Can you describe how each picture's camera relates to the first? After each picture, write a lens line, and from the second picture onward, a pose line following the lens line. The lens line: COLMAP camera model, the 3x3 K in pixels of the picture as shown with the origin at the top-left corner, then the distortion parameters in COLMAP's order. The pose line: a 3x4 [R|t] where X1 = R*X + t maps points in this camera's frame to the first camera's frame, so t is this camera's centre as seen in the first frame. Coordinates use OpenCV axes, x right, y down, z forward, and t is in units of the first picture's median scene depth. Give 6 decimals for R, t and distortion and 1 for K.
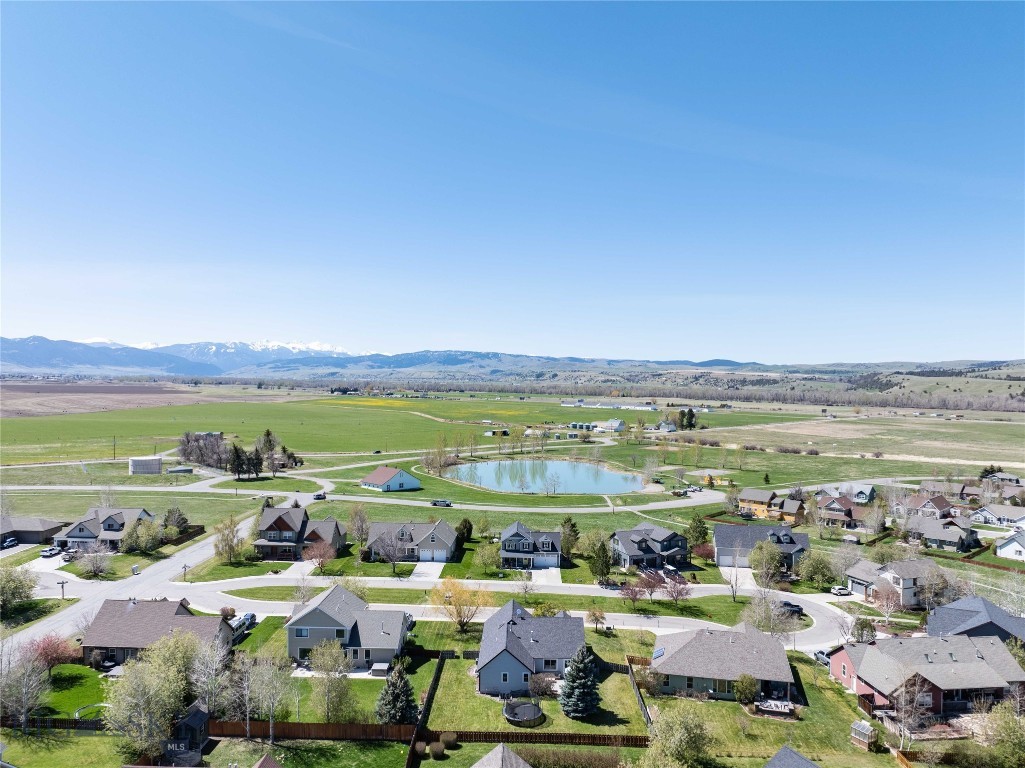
lens RADIAL K [[723.7, 0, 512.6], [0, 723.7, 385.8], [0, 0, 1]] dist [-0.046261, 0.017176]
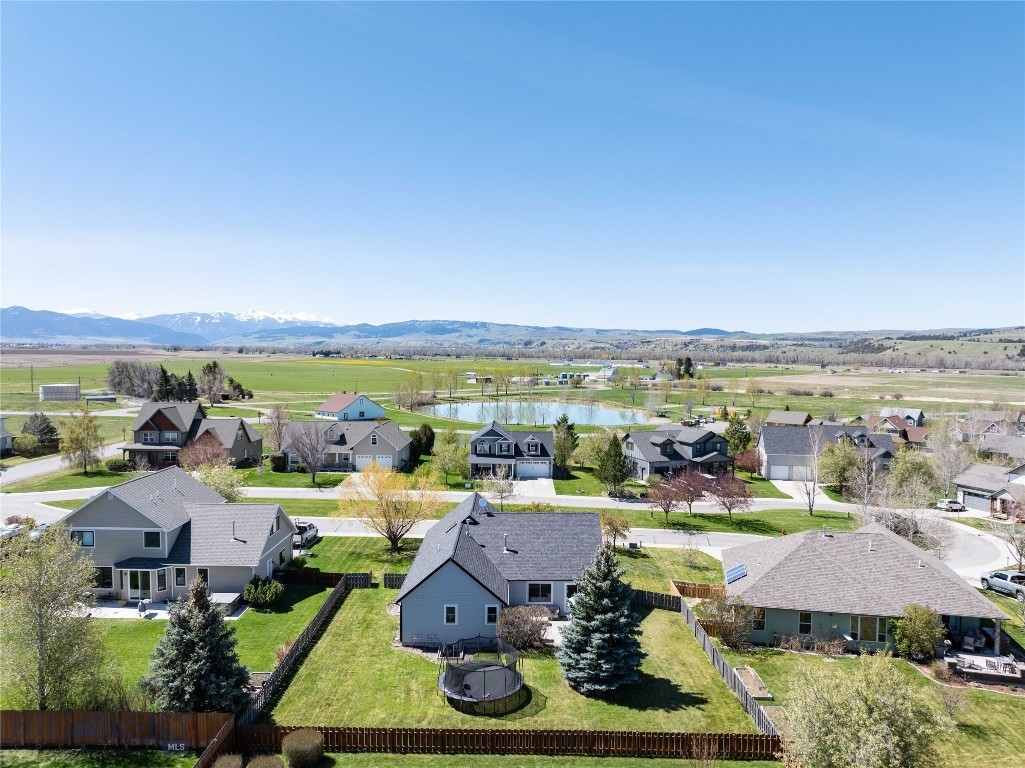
lens RADIAL K [[723.7, 0, 517.3], [0, 723.7, 377.0], [0, 0, 1]] dist [-0.046261, 0.017176]
pose [[0.999739, -0.000062, 0.022857, 0.014522], [-0.000584, 0.999601, 0.028243, 0.131078], [-0.022850, -0.028249, 0.999340, 0.290452]]
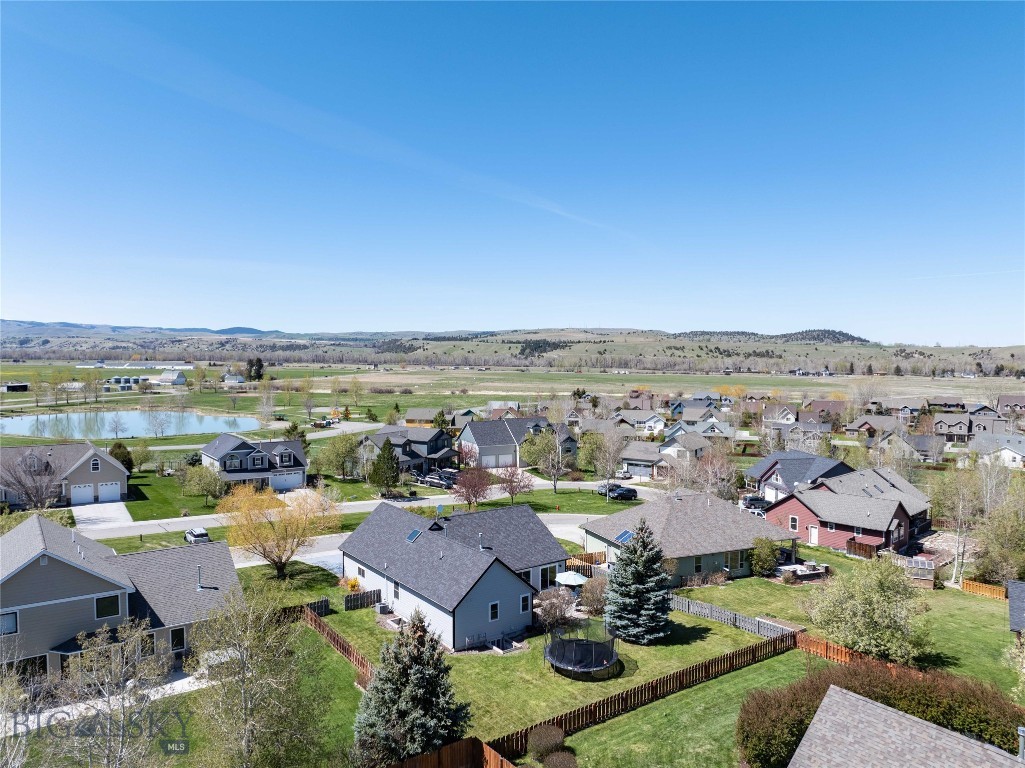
lens RADIAL K [[723.7, 0, 513.7], [0, 723.7, 377.9], [0, 0, 1]] dist [-0.046261, 0.017176]
pose [[0.798269, -0.022652, 0.601875, -0.189272], [0.004606, 0.999493, 0.031507, 0.124691], [-0.602283, -0.022379, 0.797969, 0.329322]]
